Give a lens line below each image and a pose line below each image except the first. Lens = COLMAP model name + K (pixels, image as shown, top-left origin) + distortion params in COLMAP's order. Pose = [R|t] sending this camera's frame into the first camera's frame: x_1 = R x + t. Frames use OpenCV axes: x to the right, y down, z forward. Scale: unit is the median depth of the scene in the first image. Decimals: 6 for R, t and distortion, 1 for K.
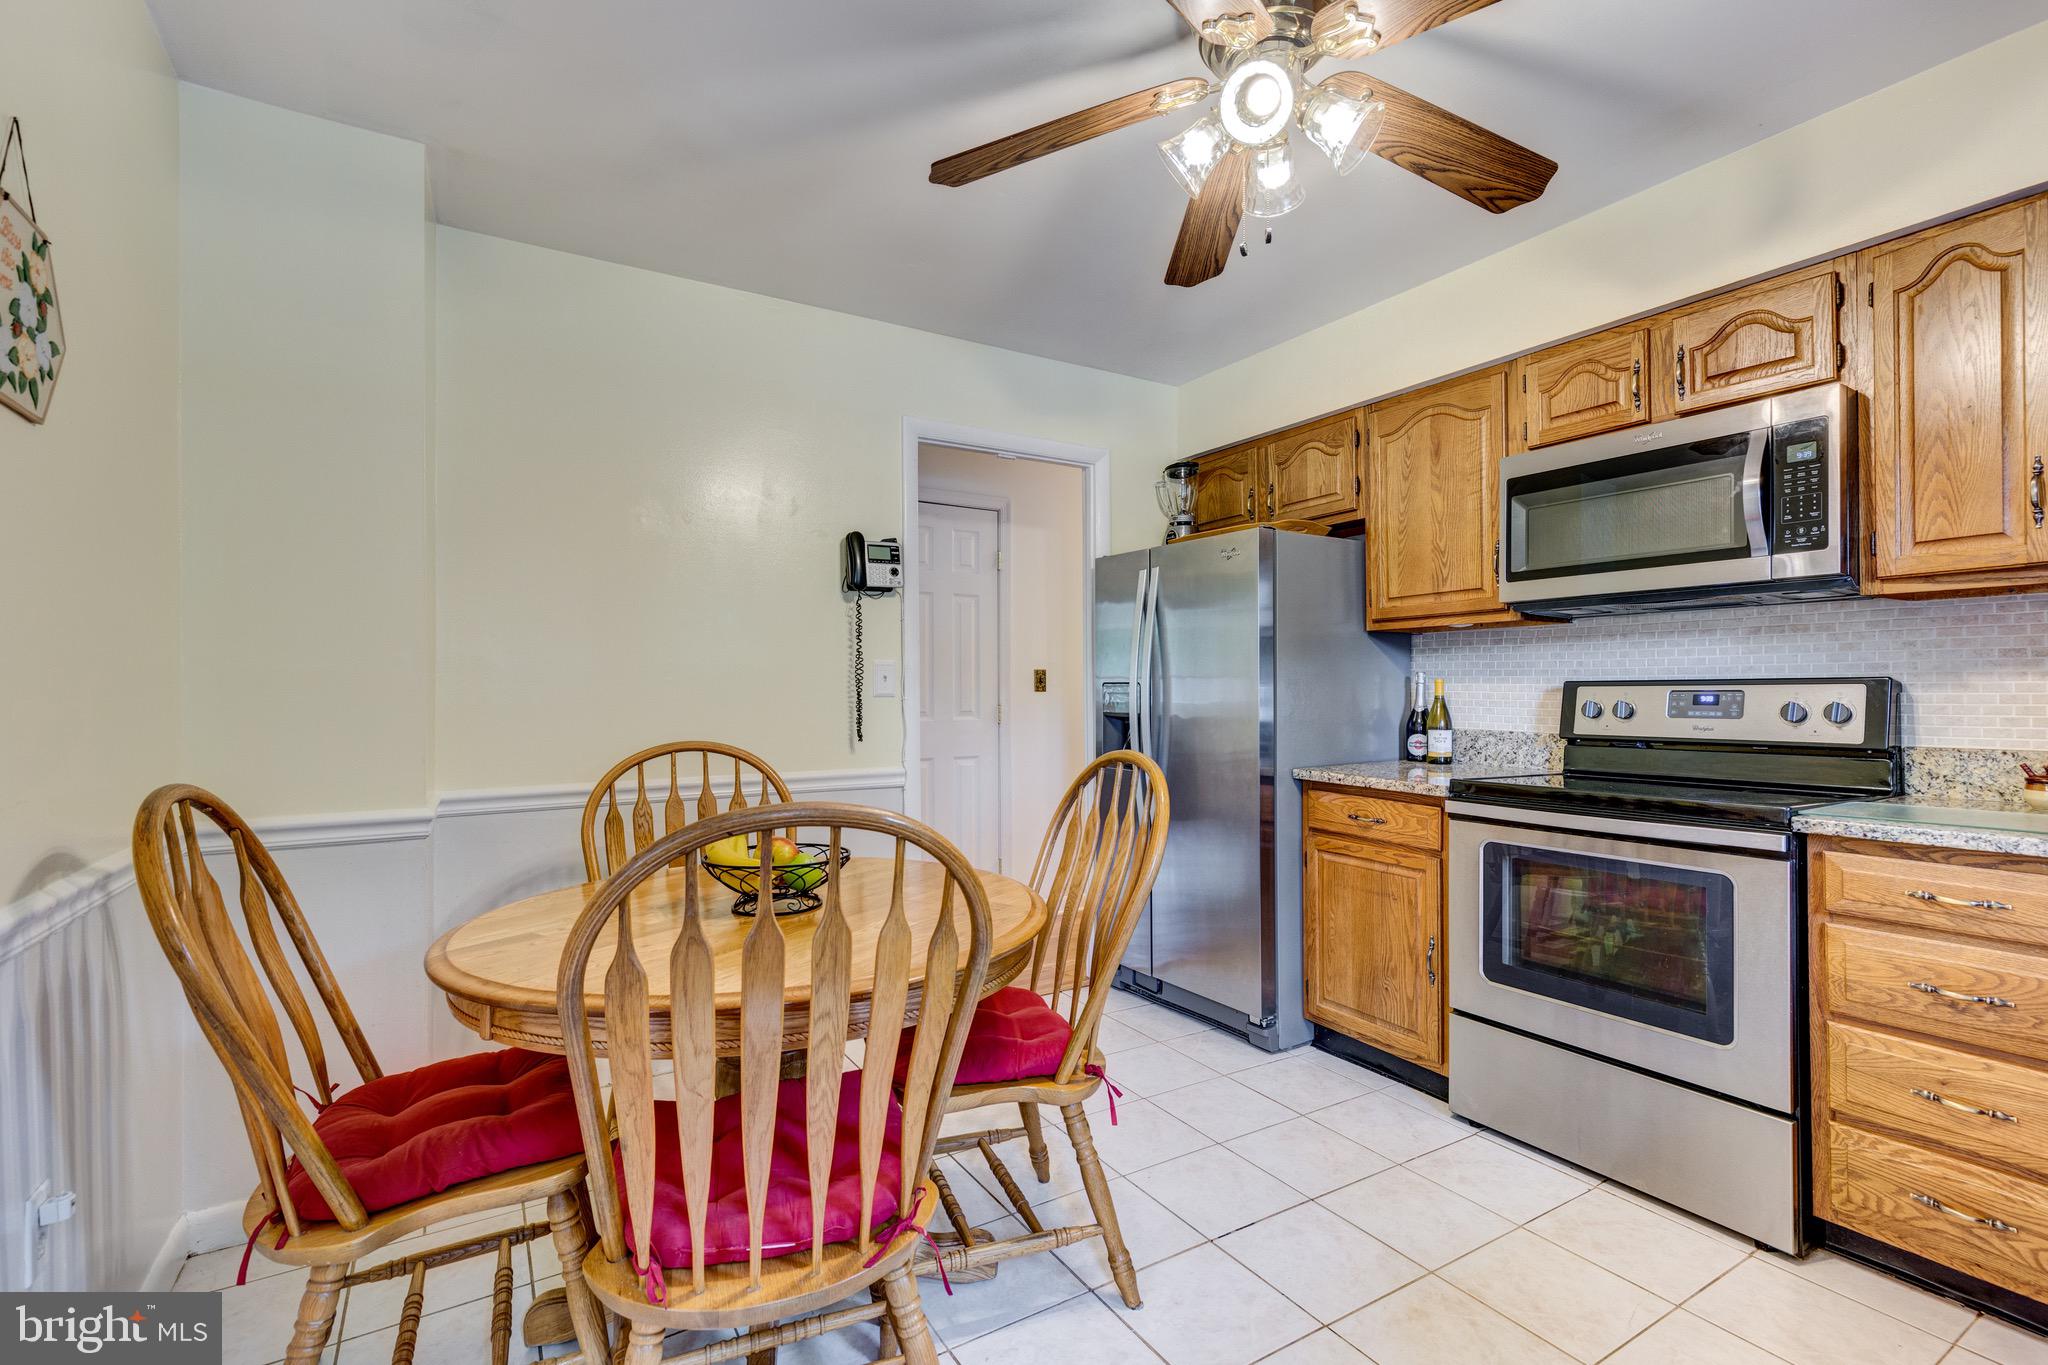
lens RADIAL K [[919.6, 0, 1024.0], [0, 919.6, 682.5], [0, 0, 1]] dist [0.002913, -0.000868]
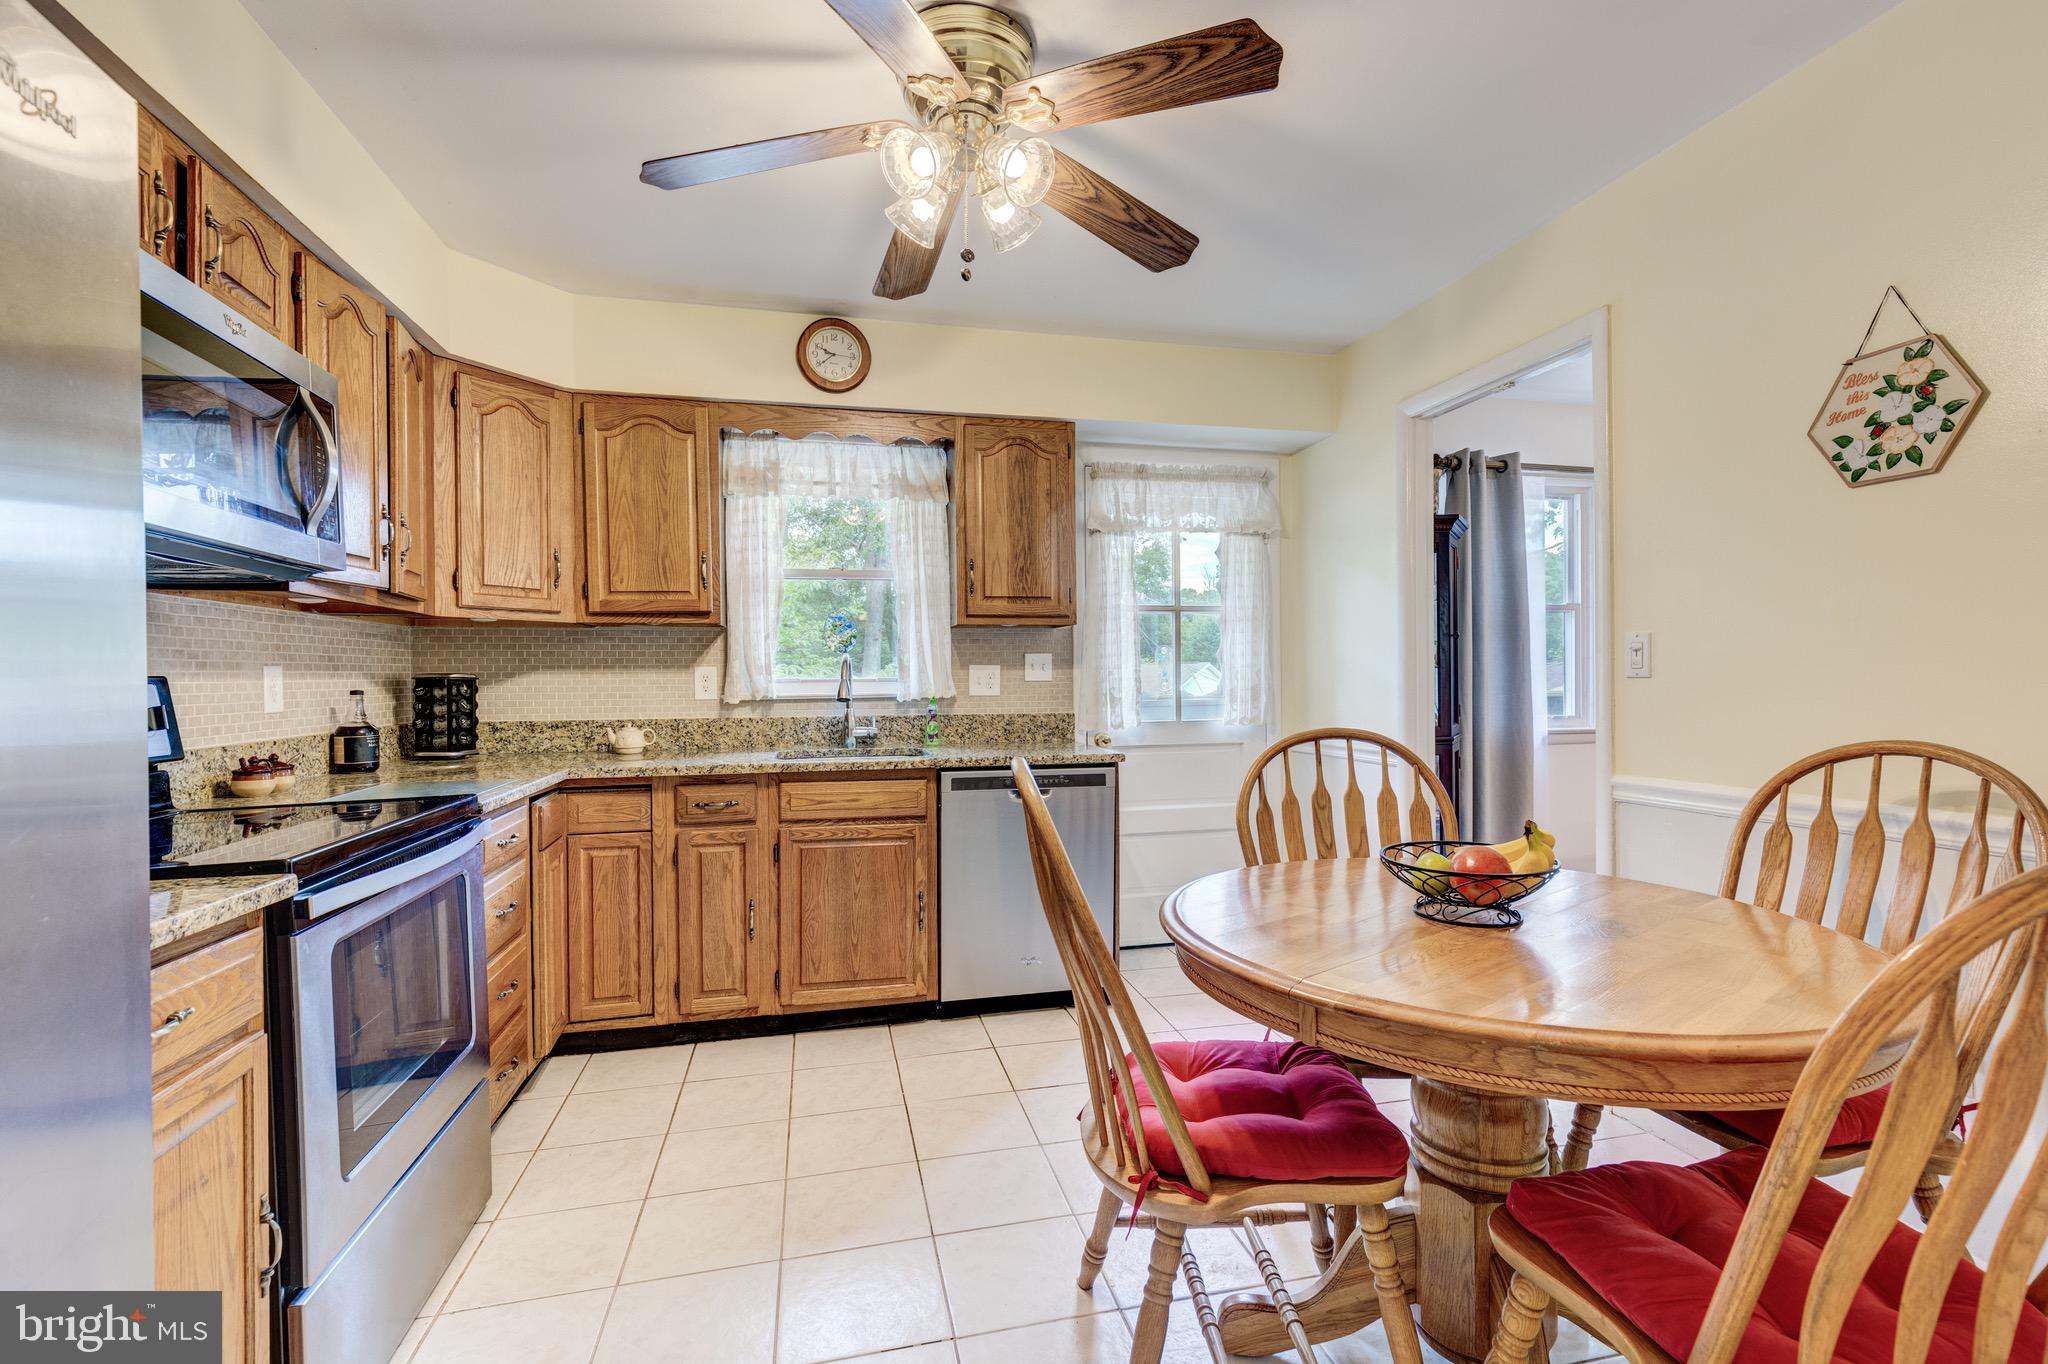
lens RADIAL K [[919.6, 0, 1024.0], [0, 919.6, 682.0], [0, 0, 1]] dist [0.002913, -0.000868]
pose [[-0.949133, 0.014955, 0.314520, -0.093224], [0.014344, 0.999888, -0.004259, 0.012561], [-0.314549, 0.000469, -0.949241, 1.322406]]
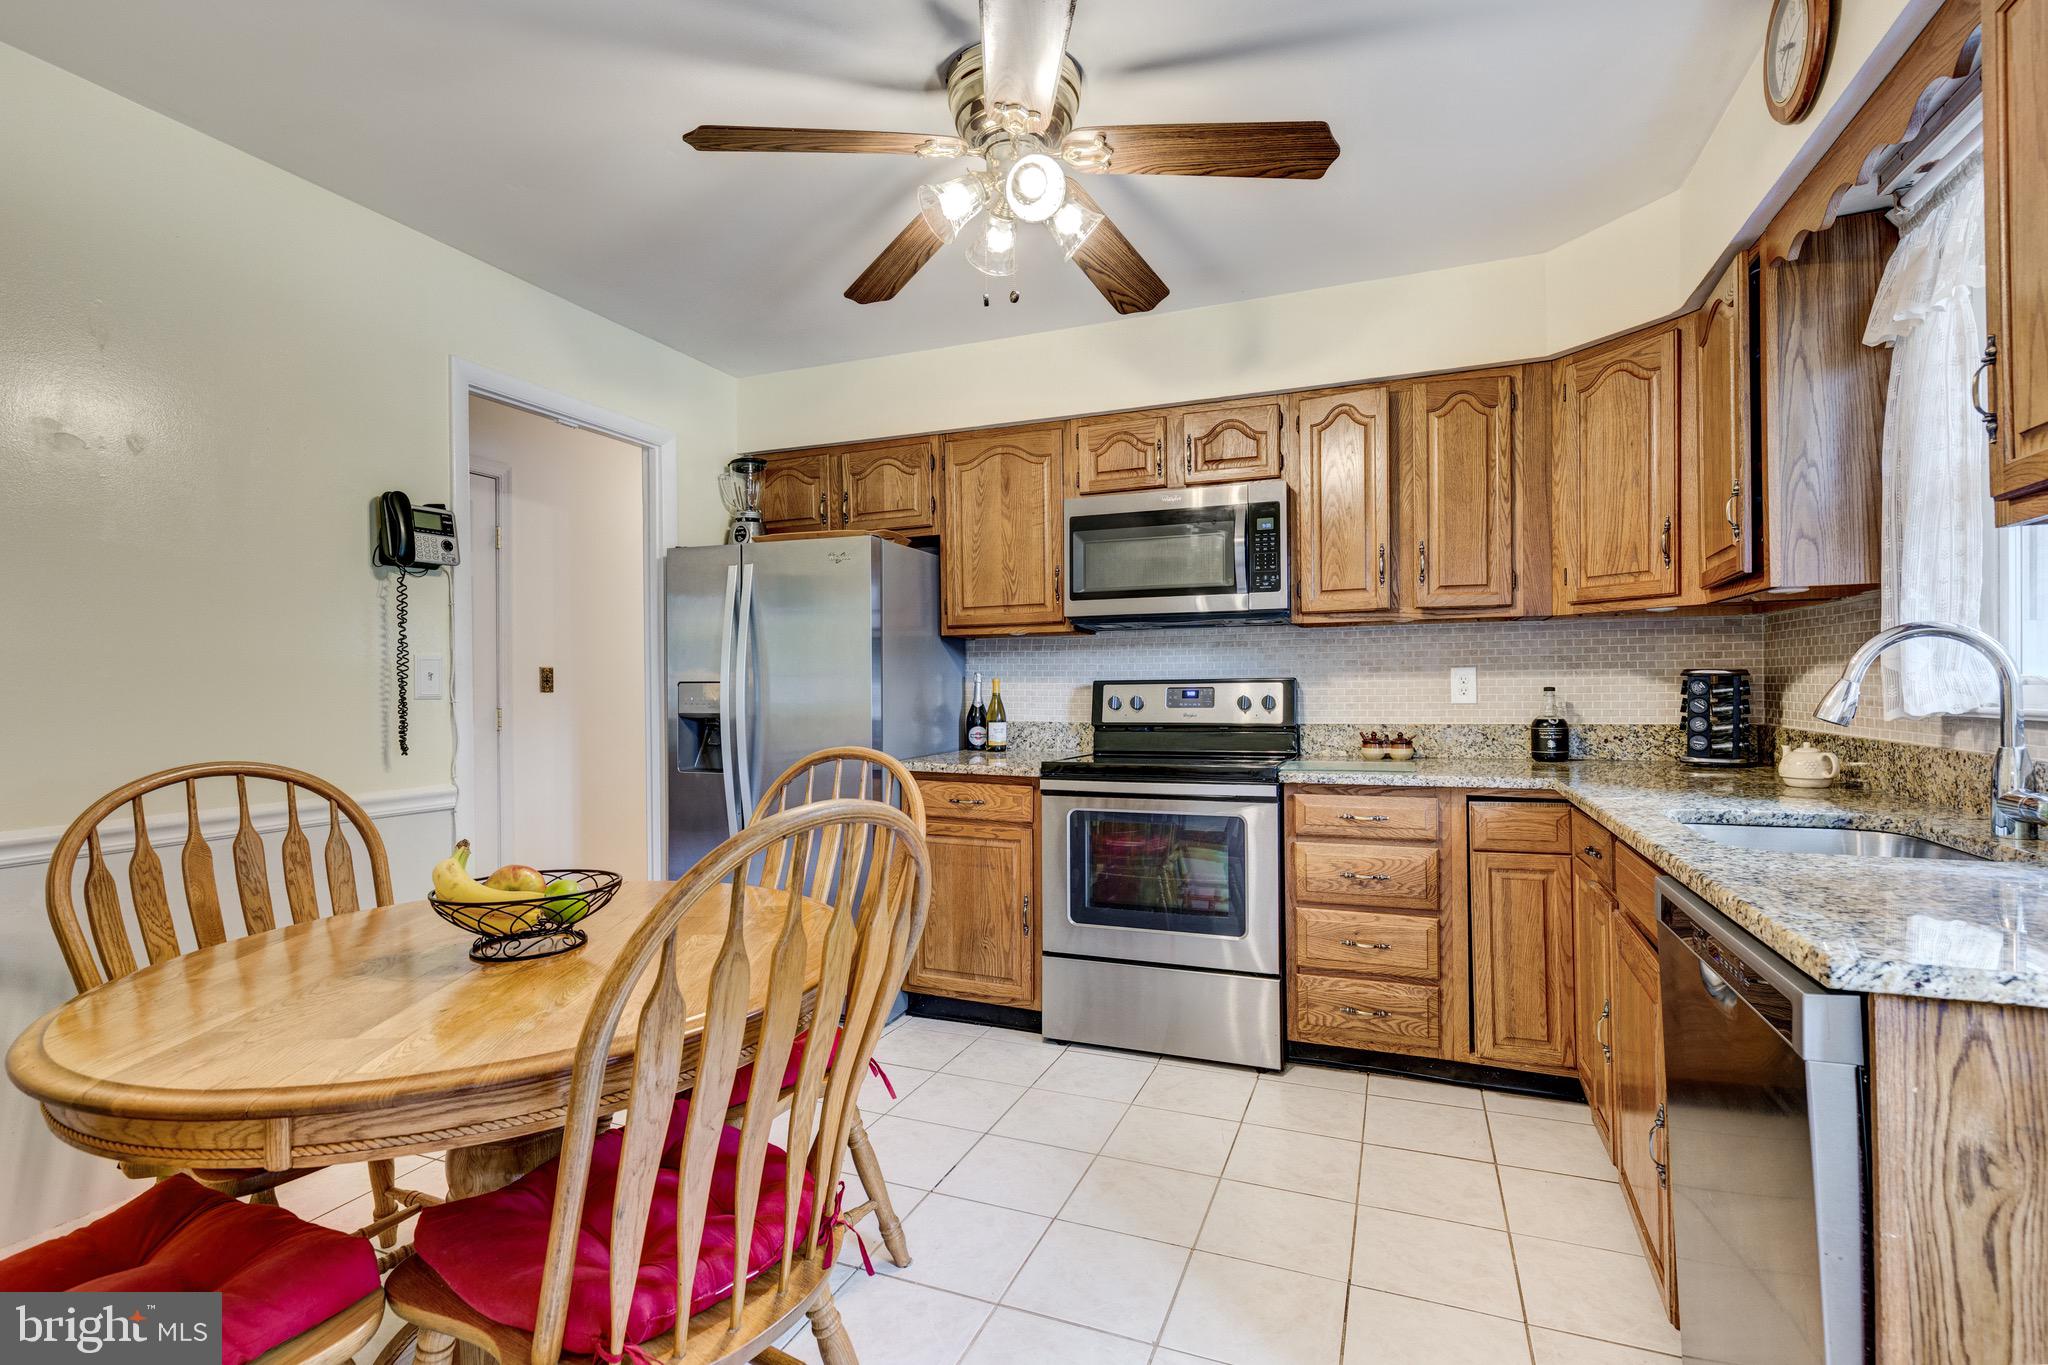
lens RADIAL K [[937.7, 0, 1030.2], [0, 937.7, 680.8], [0, 0, 1]] dist [0.002487, -0.000291]
pose [[0.801379, 0.001759, 0.598154, -0.273110], [-0.000362, 0.999997, -0.002456, 0.002014], [-0.598156, 0.001752, 0.801378, 0.025262]]
